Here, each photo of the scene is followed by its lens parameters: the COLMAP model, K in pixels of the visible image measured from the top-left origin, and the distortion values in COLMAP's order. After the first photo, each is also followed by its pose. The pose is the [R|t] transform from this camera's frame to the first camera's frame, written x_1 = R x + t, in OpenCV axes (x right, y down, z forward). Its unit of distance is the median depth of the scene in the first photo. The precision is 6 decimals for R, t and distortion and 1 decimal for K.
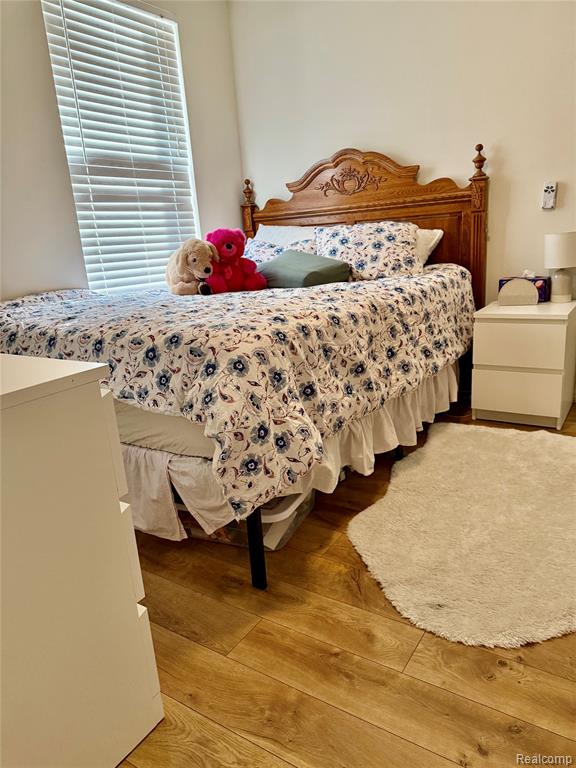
lens RADIAL K [[548.6, 0, 279.7], [0, 548.6, 388.4], [0, 0, 1]] dist [0.082861, -0.094313]
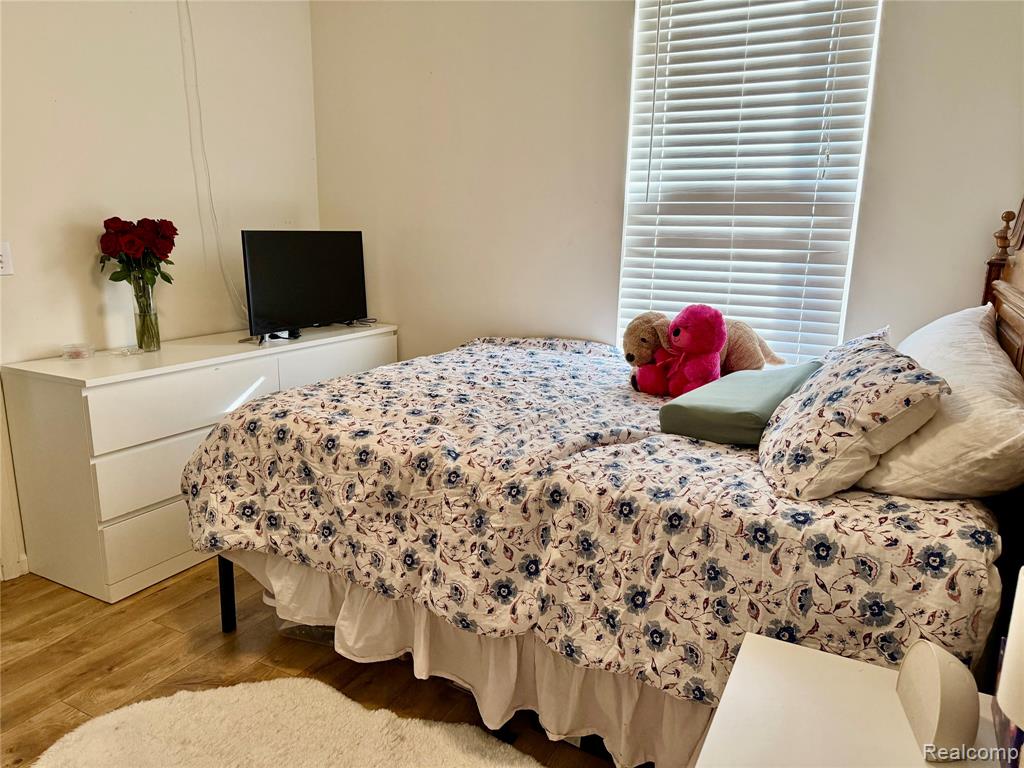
lens RADIAL K [[731.5, 0, 489.0], [0, 731.5, 385.7], [0, 0, 1]] dist [0.082861, -0.094313]
pose [[0.074332, 0.280207, -0.957057, 0.721265], [-0.287601, 0.924958, 0.248472, -0.342301], [0.954861, 0.256781, 0.149342, 0.655400]]
